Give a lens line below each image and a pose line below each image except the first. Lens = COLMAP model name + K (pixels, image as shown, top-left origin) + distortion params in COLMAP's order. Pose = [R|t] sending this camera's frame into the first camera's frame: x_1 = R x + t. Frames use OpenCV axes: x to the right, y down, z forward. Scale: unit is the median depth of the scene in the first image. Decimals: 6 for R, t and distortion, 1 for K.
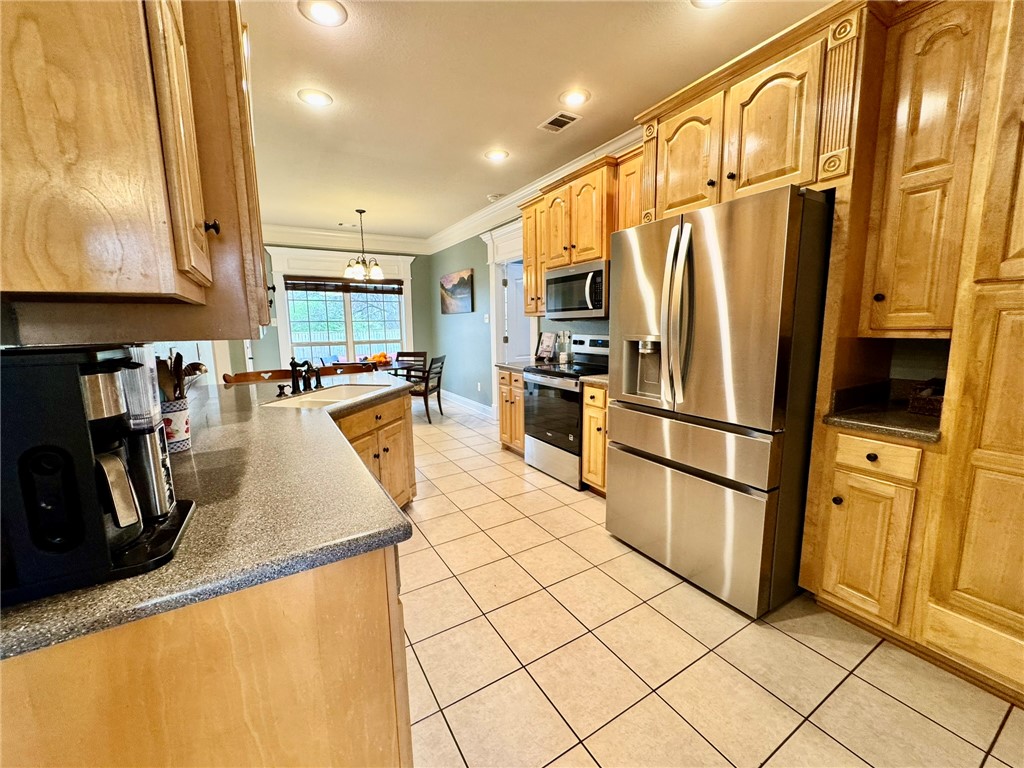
lens RADIAL K [[400.3, 0, 513.9], [0, 400.3, 383.4], [0, 0, 1]] dist [-0.001884, -0.000042]
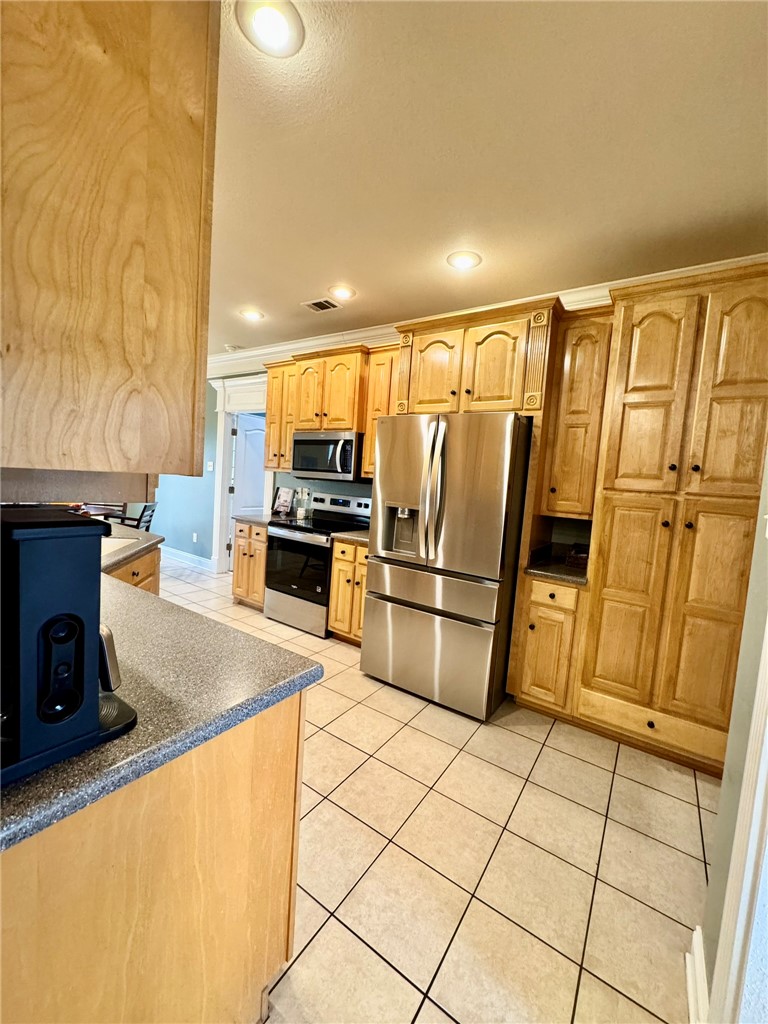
lens RADIAL K [[400.3, 0, 380.3], [0, 400.3, 512.0], [0, 0, 1]] dist [-0.001884, -0.000042]
pose [[0.906506, 0.047518, 0.419511, -0.305169], [-0.025032, 0.997947, -0.058946, -0.023242], [-0.421451, 0.042934, 0.905834, -0.099064]]
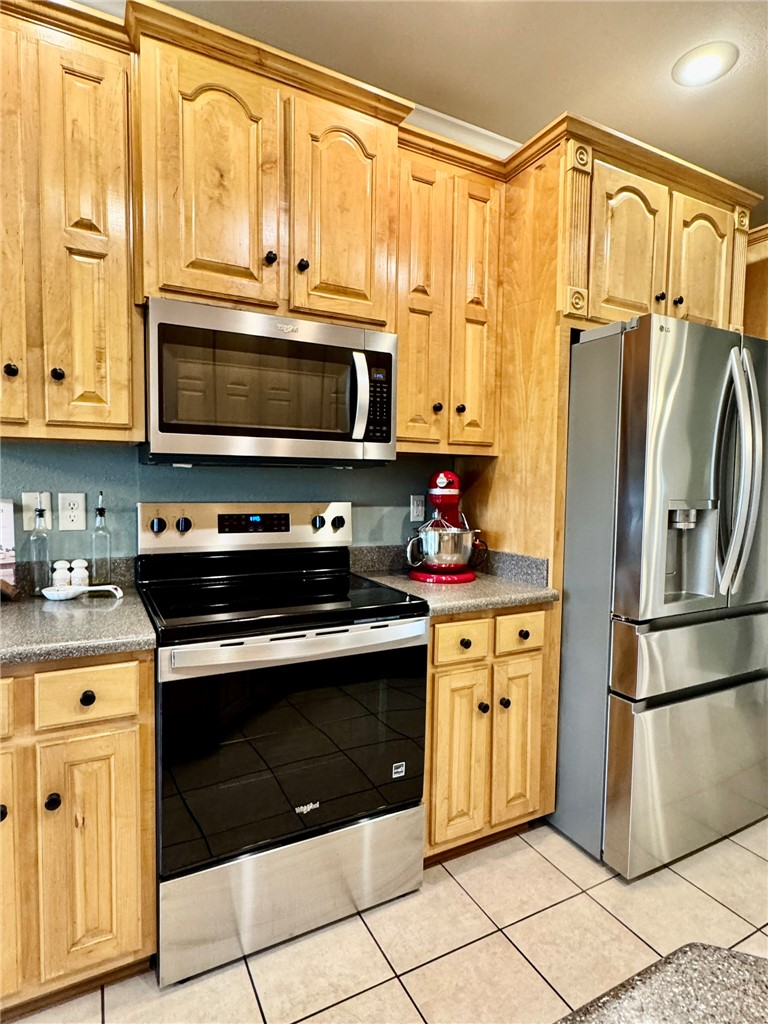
lens RADIAL K [[549.7, 0, 383.0], [0, 549.7, 510.7], [0, 0, 1]] dist [0.004246, 0.000809]
pose [[0.065341, -0.041074, 0.997017, -0.672688], [0.128099, 0.991231, 0.032440, -0.233169], [-0.989607, 0.125597, 0.070030, 1.710421]]
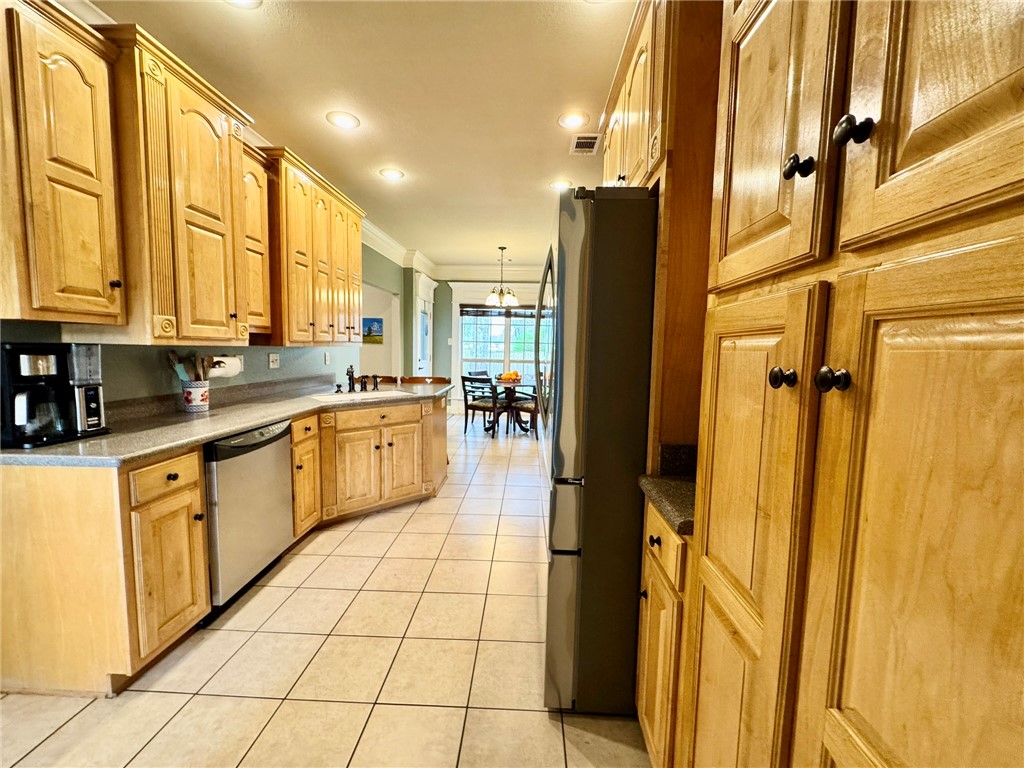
lens RADIAL K [[400.3, 0, 507.4], [0, 400.3, 381.3], [0, 0, 1]] dist [-0.001884, -0.000042]
pose [[0.838777, 0.077978, -0.538862, 0.917727], [-0.111708, 0.993284, -0.030145, -0.042378], [0.532892, 0.085480, 0.841855, 0.207158]]
